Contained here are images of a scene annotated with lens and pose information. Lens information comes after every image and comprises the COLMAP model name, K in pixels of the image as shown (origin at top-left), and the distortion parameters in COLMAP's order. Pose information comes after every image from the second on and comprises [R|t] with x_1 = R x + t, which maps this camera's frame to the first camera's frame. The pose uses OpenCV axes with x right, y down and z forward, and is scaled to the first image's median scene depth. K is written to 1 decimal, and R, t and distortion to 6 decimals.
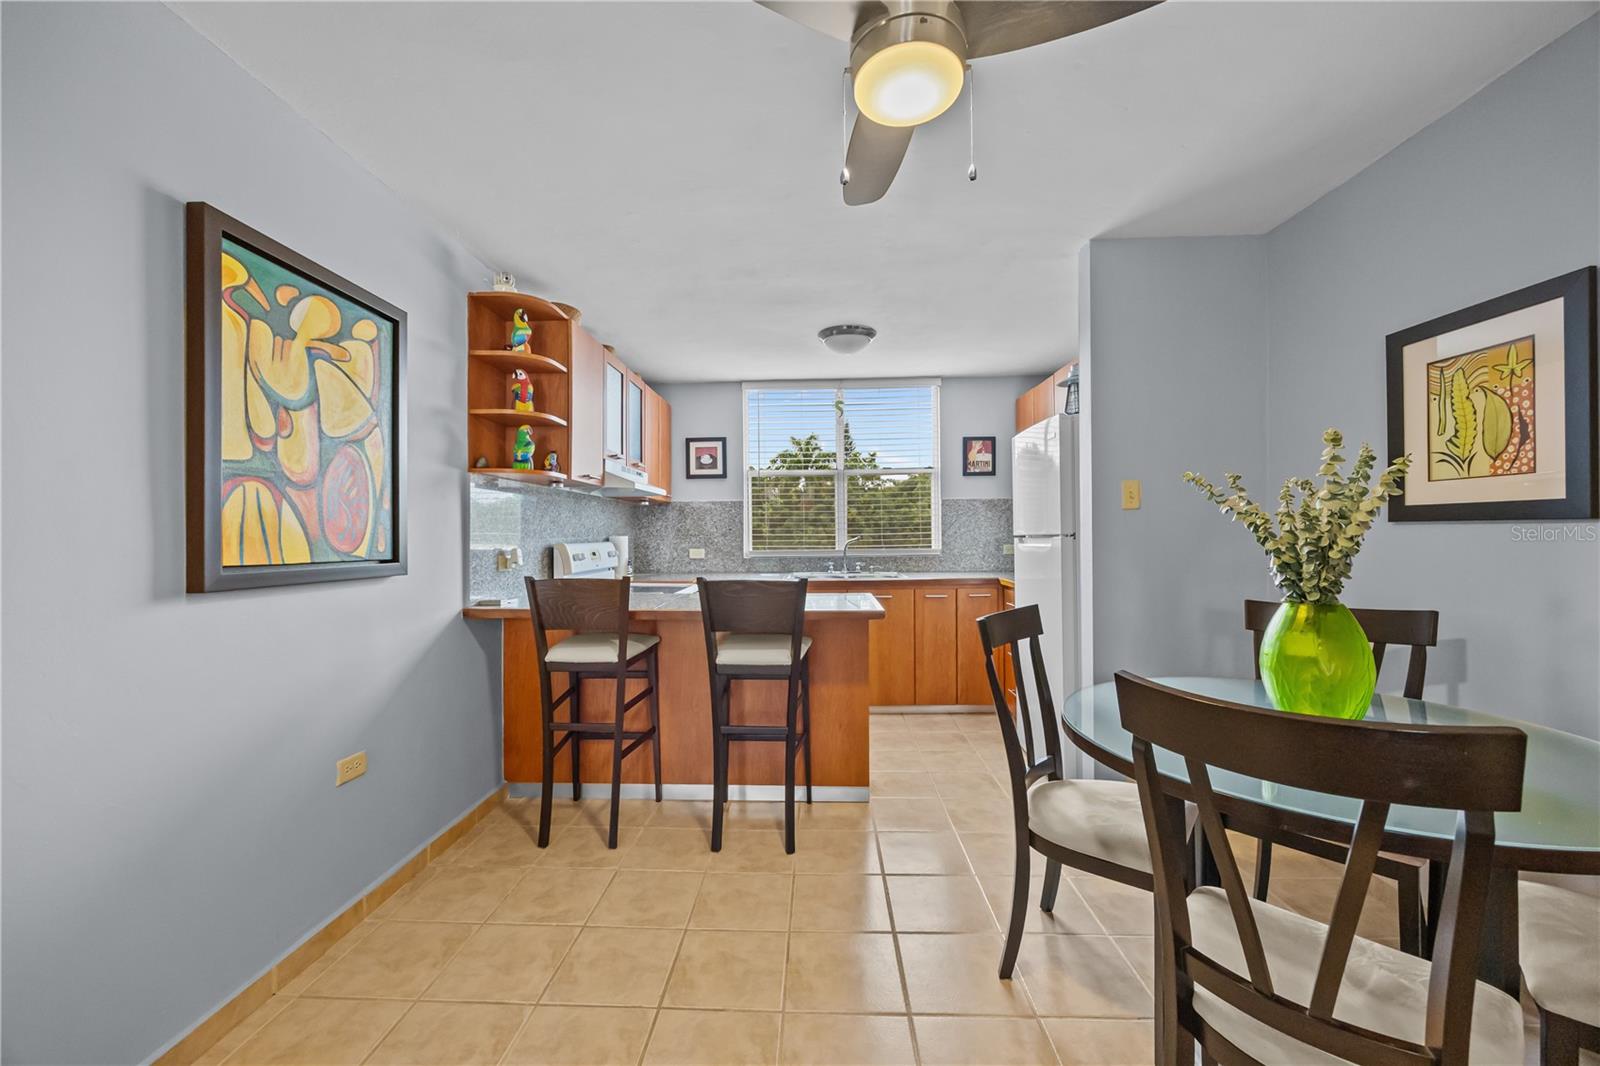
lens RADIAL K [[613.6, 0, 799.3], [0, 613.6, 536.5], [0, 0, 1]] dist [-0.002794, 0.000346]
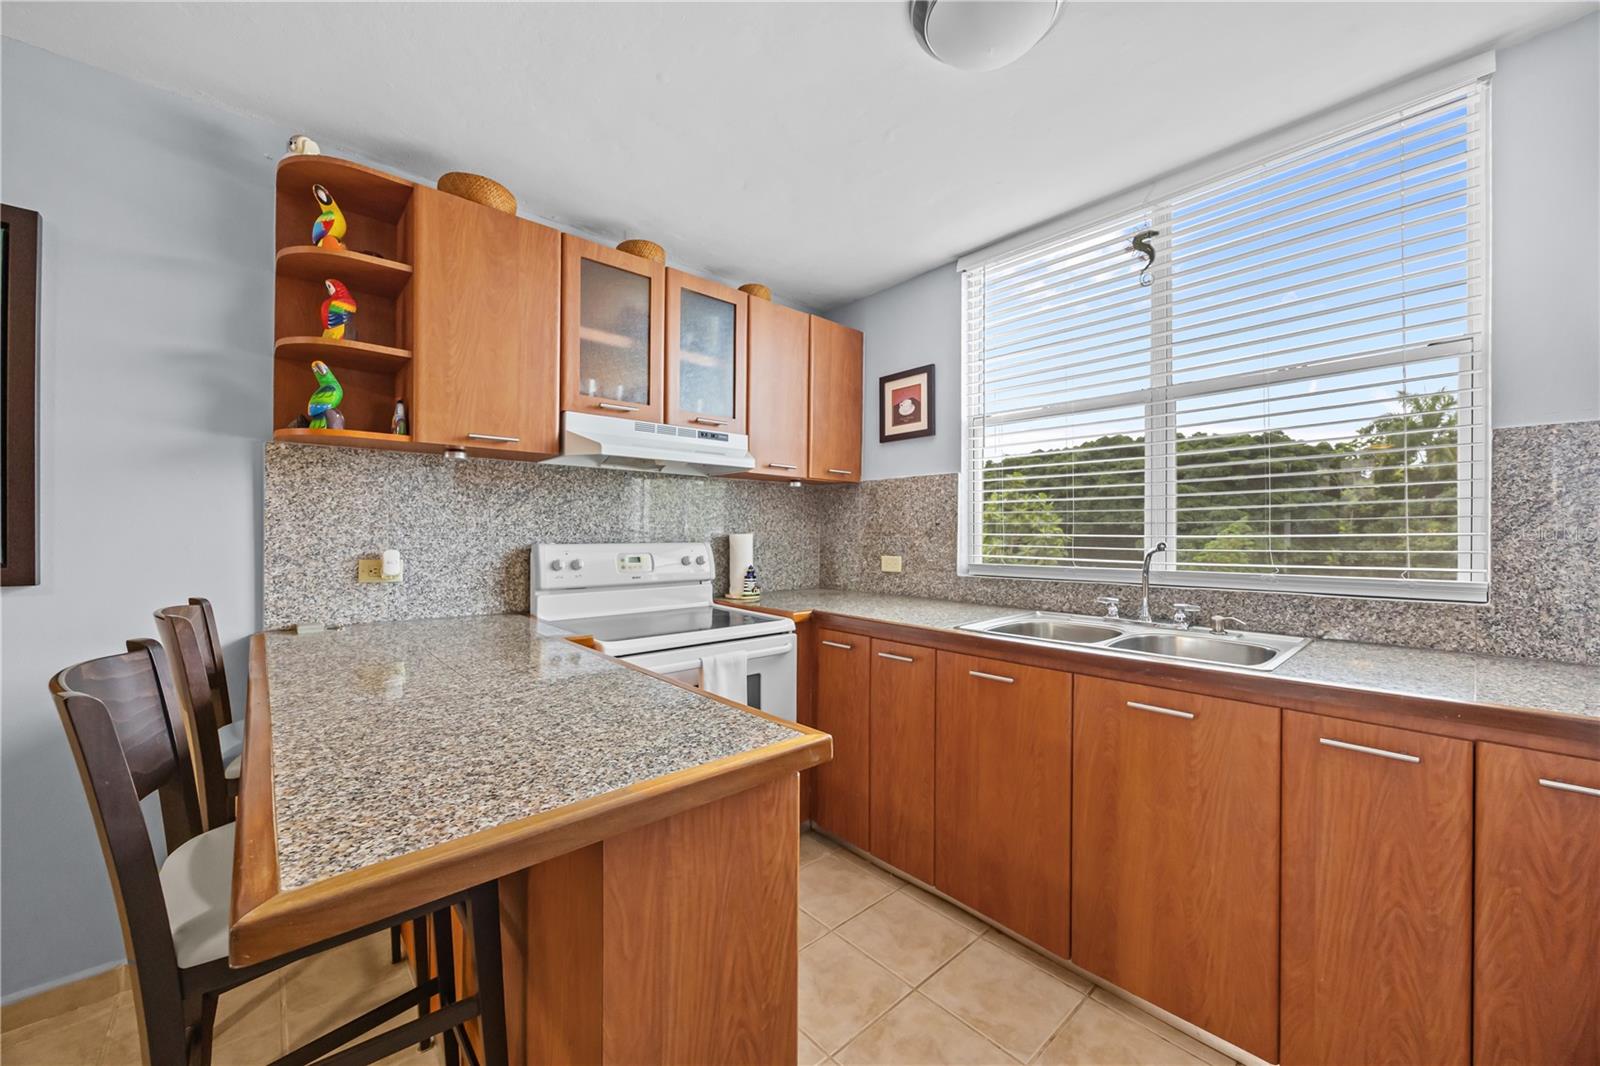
lens RADIAL K [[613.6, 0, 797.3], [0, 613.6, 534.7], [0, 0, 1]] dist [-0.002794, 0.000346]
pose [[0.691407, 0.011905, -0.722368, 0.414967], [-0.010796, 0.999923, 0.006146, -0.008160], [0.722385, 0.003549, 0.691482, 1.013152]]
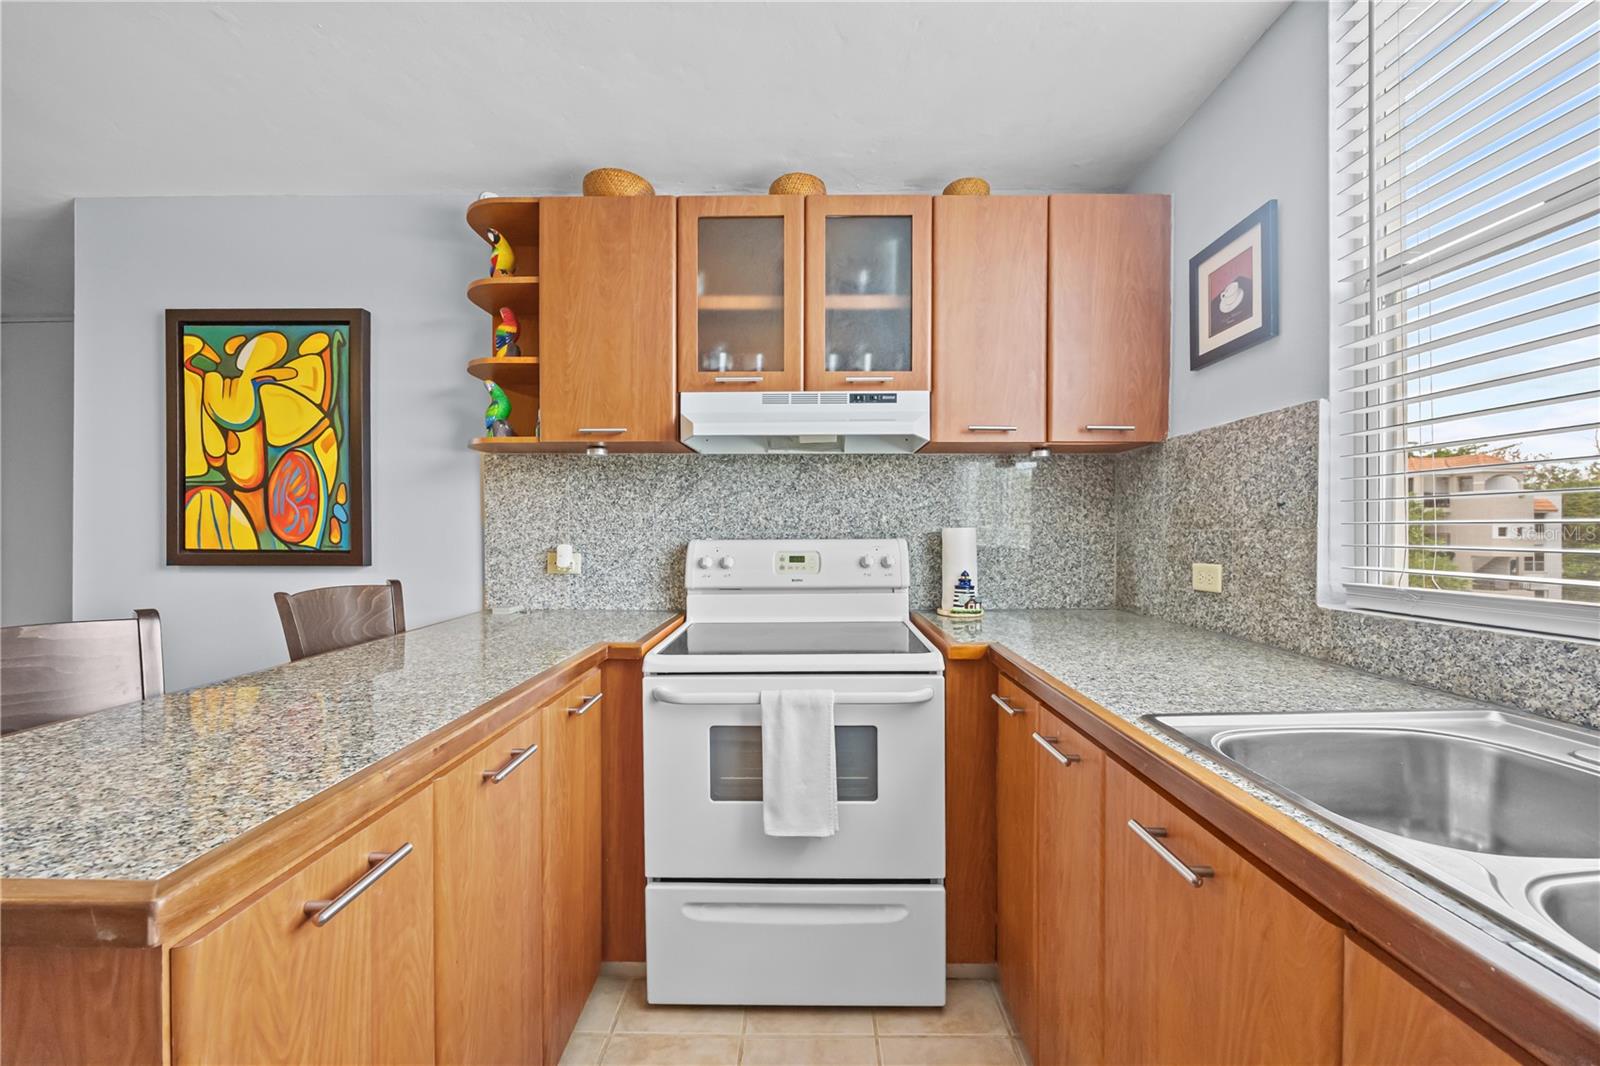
lens RADIAL K [[613.6, 0, 801.7], [0, 613.6, 537.9], [0, 0, 1]] dist [-0.002794, 0.000346]
pose [[0.023097, 0.016526, -0.999597, 0.353076], [-0.000417, 0.999863, 0.016521, -0.001305], [0.999733, 0.000035, 0.023100, 1.509846]]
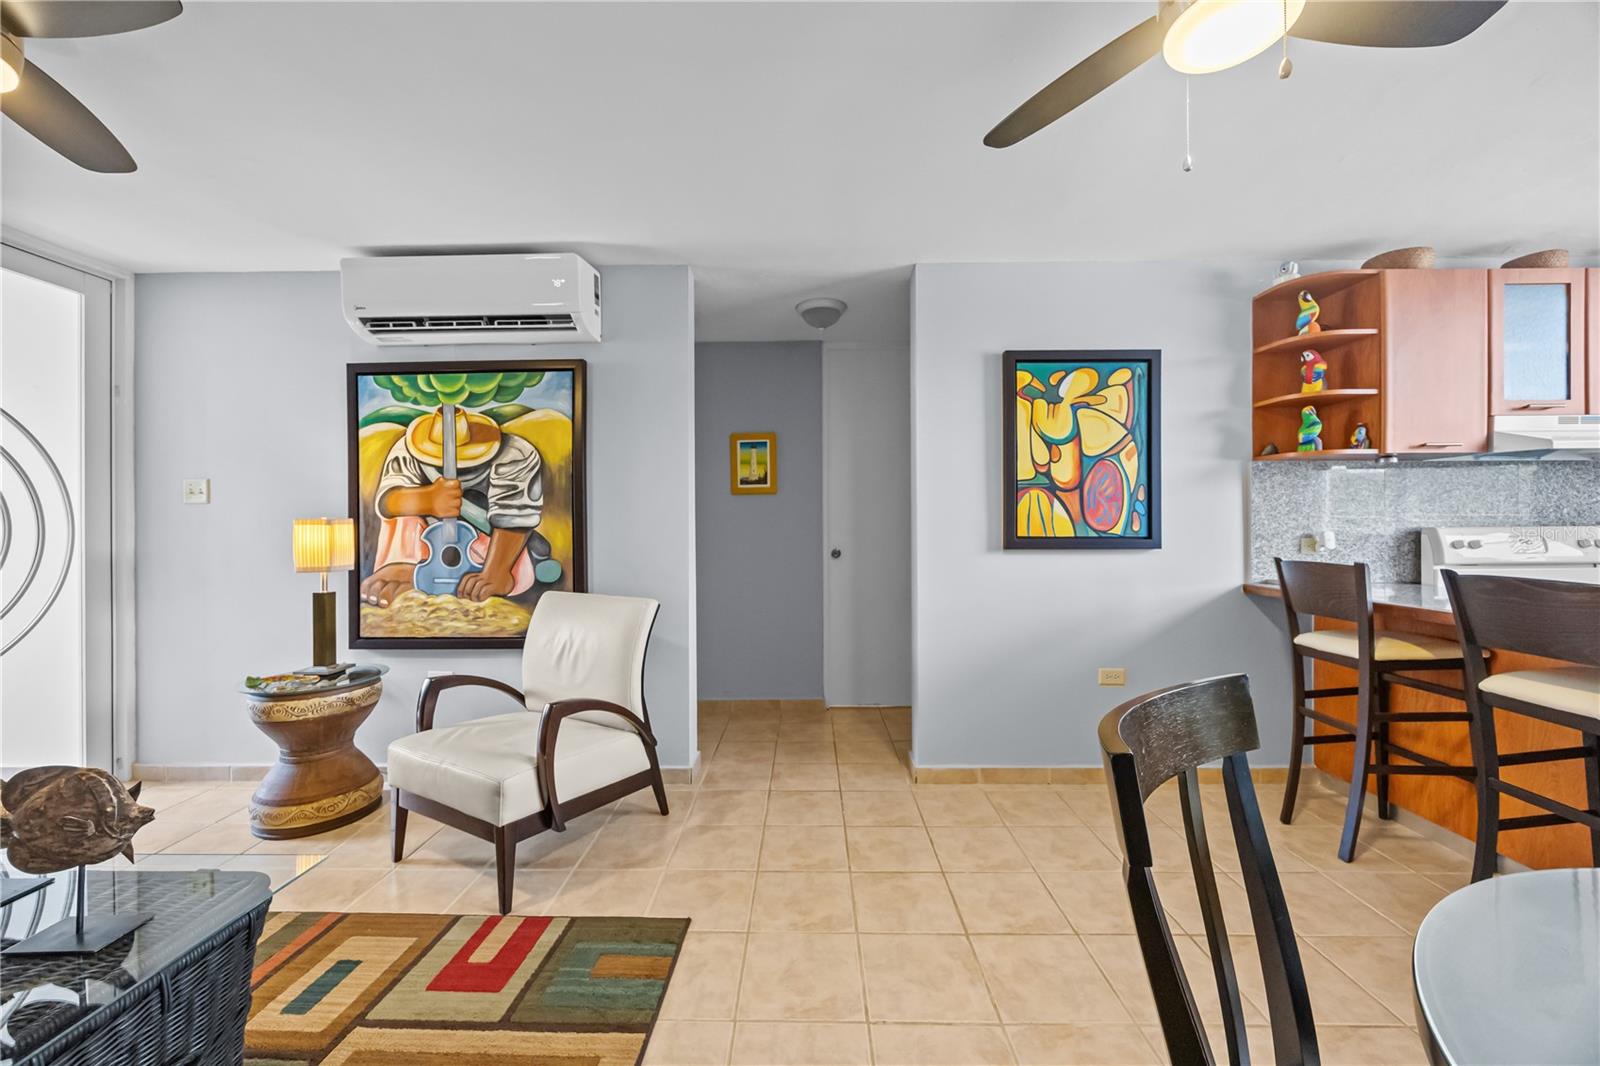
lens RADIAL K [[613.6, 0, 800.4], [0, 613.6, 526.9], [0, 0, 1]] dist [-0.002794, 0.000346]
pose [[0.017625, 0.002409, -0.999842, 0.584541], [0.004171, 0.999988, 0.002483, 0.007787], [0.999836, -0.004214, 0.017614, 0.178992]]
